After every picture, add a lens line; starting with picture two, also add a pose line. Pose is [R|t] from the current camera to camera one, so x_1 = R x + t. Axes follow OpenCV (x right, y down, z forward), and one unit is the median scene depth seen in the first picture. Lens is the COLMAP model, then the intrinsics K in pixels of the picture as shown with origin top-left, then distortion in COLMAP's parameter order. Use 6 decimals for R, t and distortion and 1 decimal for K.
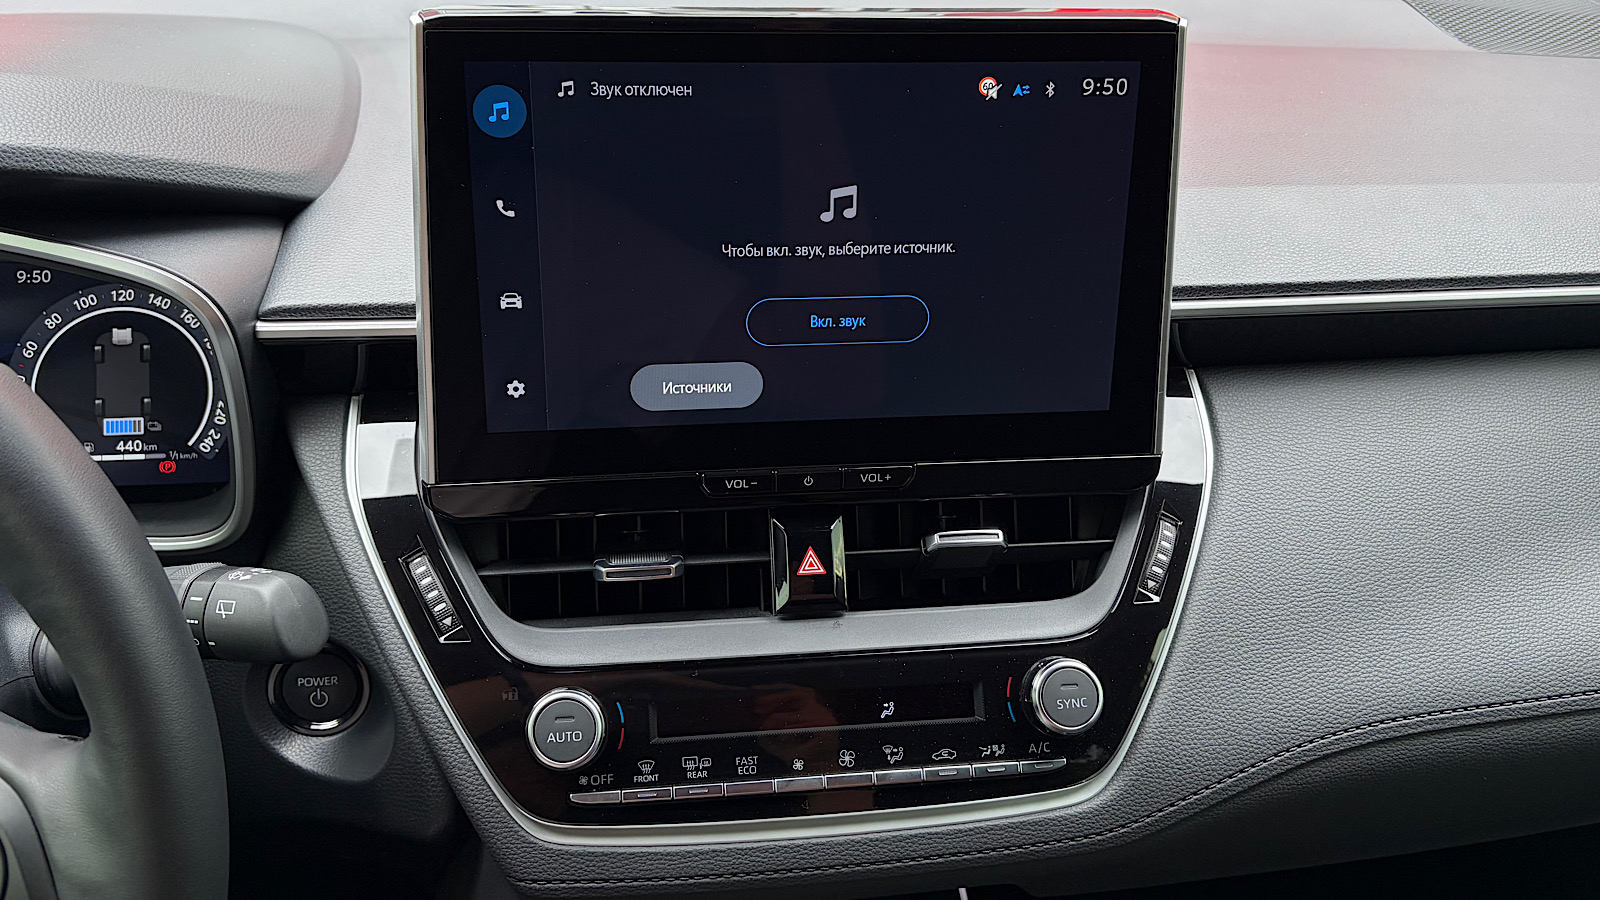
lens RADIAL K [[1355.7, 0, 810.9], [0, 1355.7, 349.0], [0, 0, 1]] dist [0.037344, -0.009912]
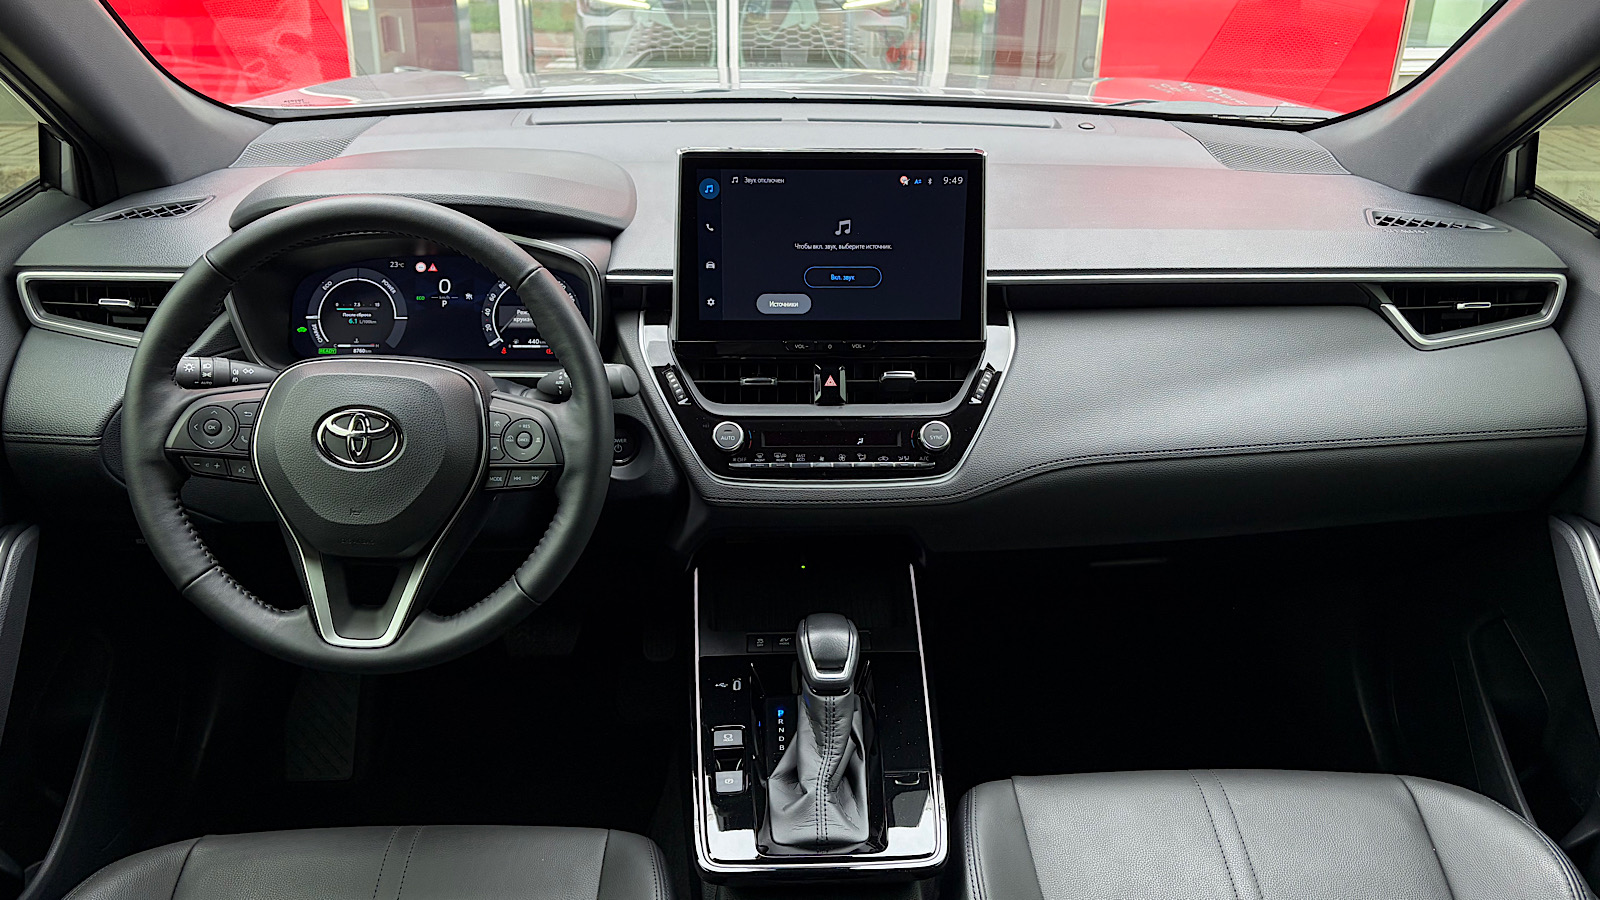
lens RADIAL K [[1207.4, 0, 794.3], [0, 1207.4, 396.5], [0, 0, 1]] dist [0.104119, -0.230887]
pose [[0.995827, 0.019335, -0.089185, 0.124302], [-0.022630, 0.999092, -0.036087, 0.258485], [0.088406, 0.037955, 0.995361, -1.087189]]
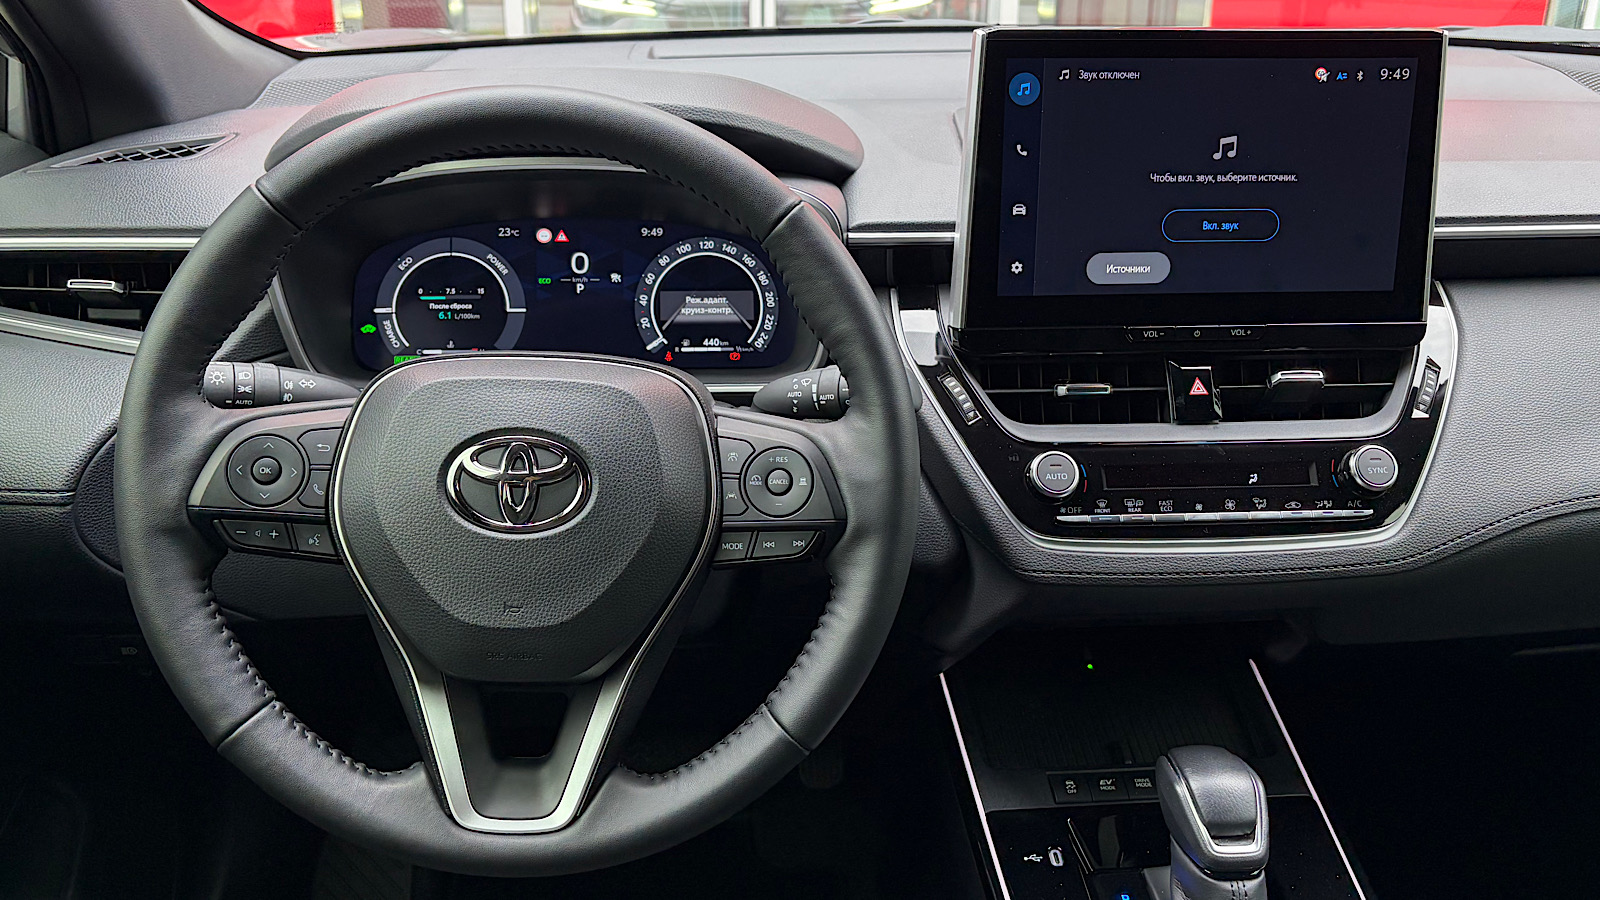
lens RADIAL K [[1289.0, 0, 821.6], [0, 1289.0, 415.3], [0, 0, 1]] dist [0.177590, -0.470189]
pose [[0.997971, 0.000586, -0.063674, -0.326635], [-0.004522, 0.998085, -0.061696, 0.279094], [0.063516, 0.061859, 0.996062, -0.494917]]
